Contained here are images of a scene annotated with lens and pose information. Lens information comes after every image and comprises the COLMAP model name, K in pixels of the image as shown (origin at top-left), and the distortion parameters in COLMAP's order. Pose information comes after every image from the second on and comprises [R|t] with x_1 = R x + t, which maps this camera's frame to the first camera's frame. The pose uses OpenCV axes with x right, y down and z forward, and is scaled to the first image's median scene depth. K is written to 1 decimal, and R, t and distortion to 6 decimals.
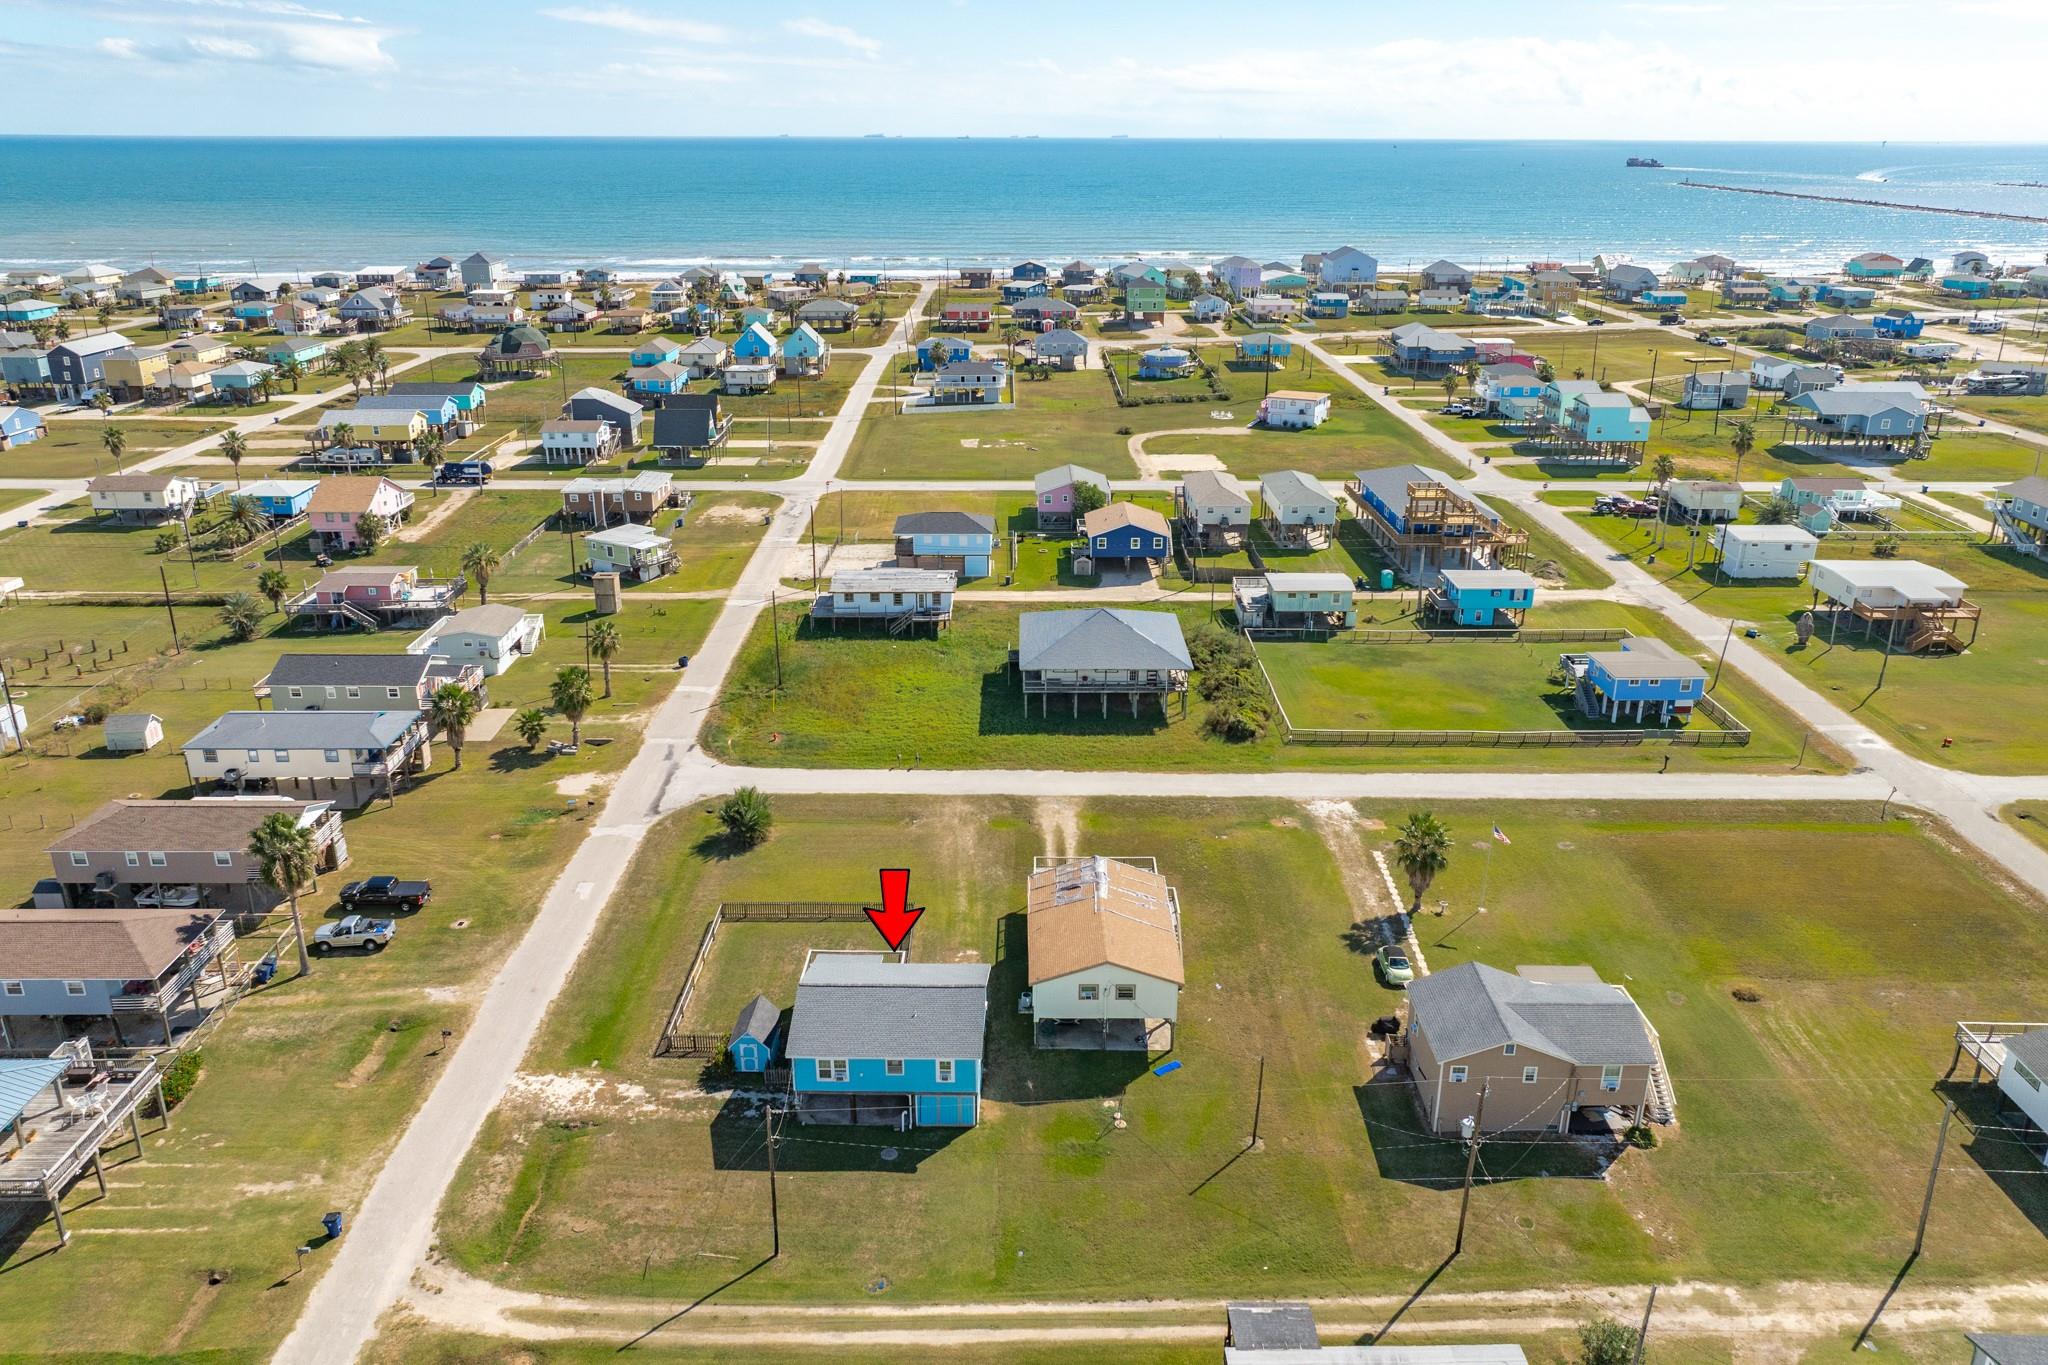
lens RADIAL K [[1443.9, 0, 1024.4], [0, 1443.9, 558.9], [0, 0, 1]] dist [0.004678, -0.002513]
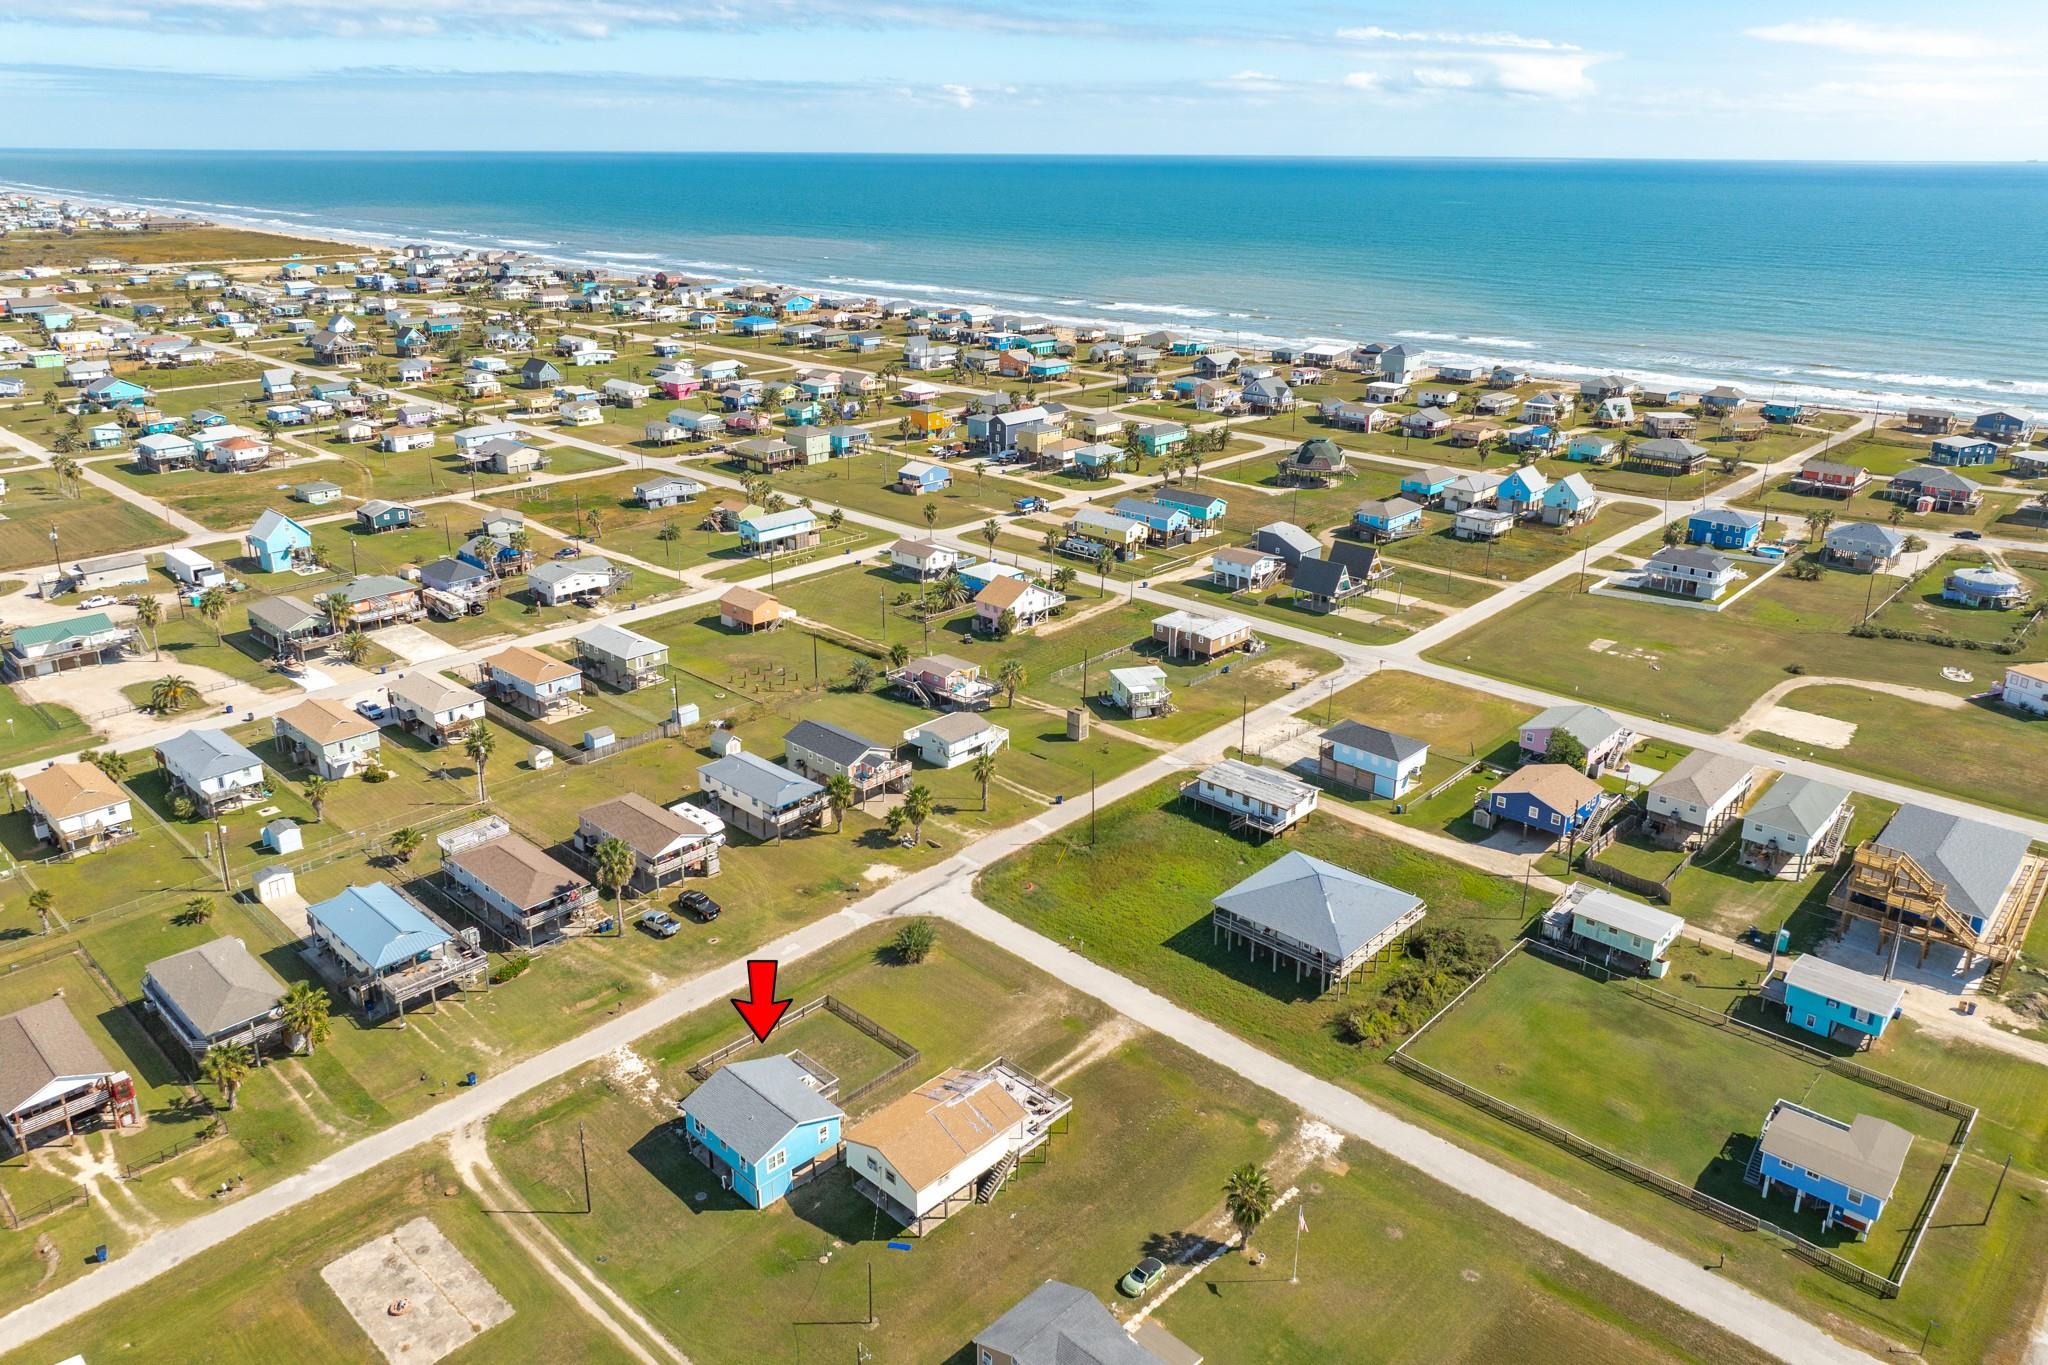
lens RADIAL K [[1392.3, 0, 1024.0], [0, 1392.3, 682.5], [0, 0, 1]] dist [-0.003281, -0.003719]
pose [[0.727183, 0.249288, -0.639578, 0.463706], [-0.200116, 0.968243, 0.149865, -0.191960], [0.656627, 0.019010, 0.753976, 0.057632]]
